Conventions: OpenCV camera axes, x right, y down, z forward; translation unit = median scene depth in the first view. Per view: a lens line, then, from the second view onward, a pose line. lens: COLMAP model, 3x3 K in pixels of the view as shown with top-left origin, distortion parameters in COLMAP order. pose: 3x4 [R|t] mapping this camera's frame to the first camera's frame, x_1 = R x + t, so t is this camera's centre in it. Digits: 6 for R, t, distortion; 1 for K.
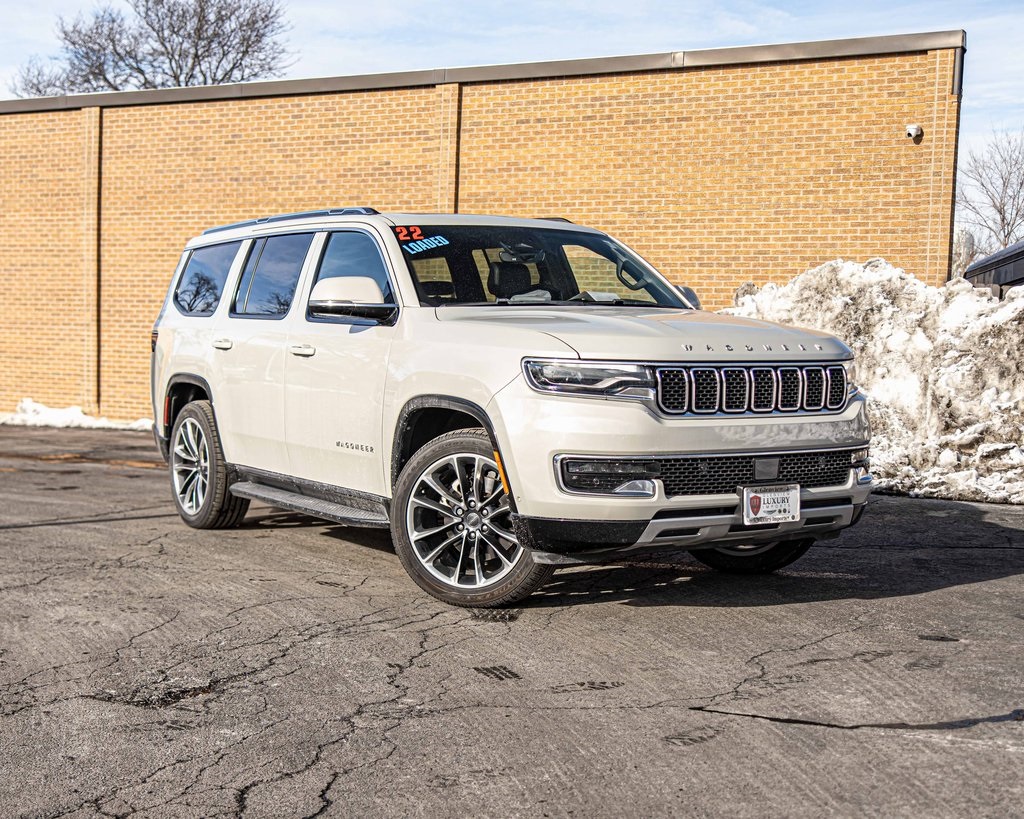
lens RADIAL K [[1558.6, 0, 512.2], [0, 1558.6, 470.7], [0, 0, 1]] dist [0.019953, 0.006344]
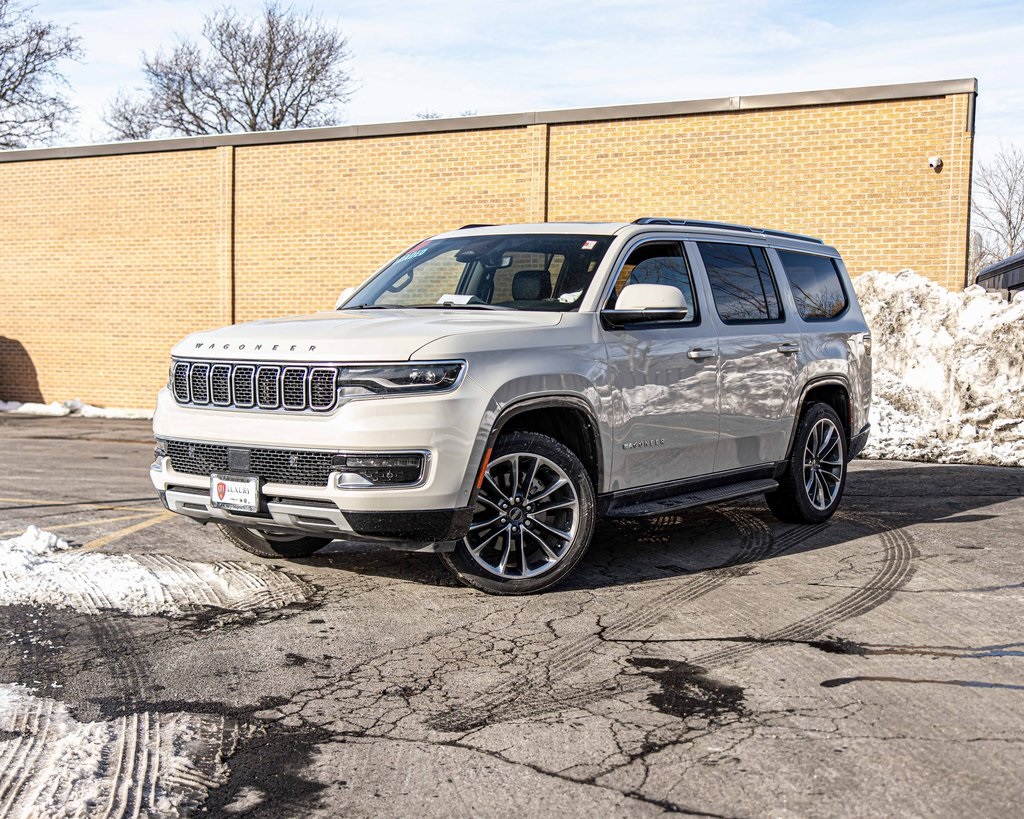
lens RADIAL K [[1474.3, 0, 538.7], [0, 1474.3, 470.7], [0, 0, 1]] dist [0.004668, 0.034333]
pose [[0.999890, -0.013516, -0.006064, -0.035119], [0.013545, 0.999897, 0.004736, 0.008113], [0.006000, -0.004817, 0.999970, -0.109973]]
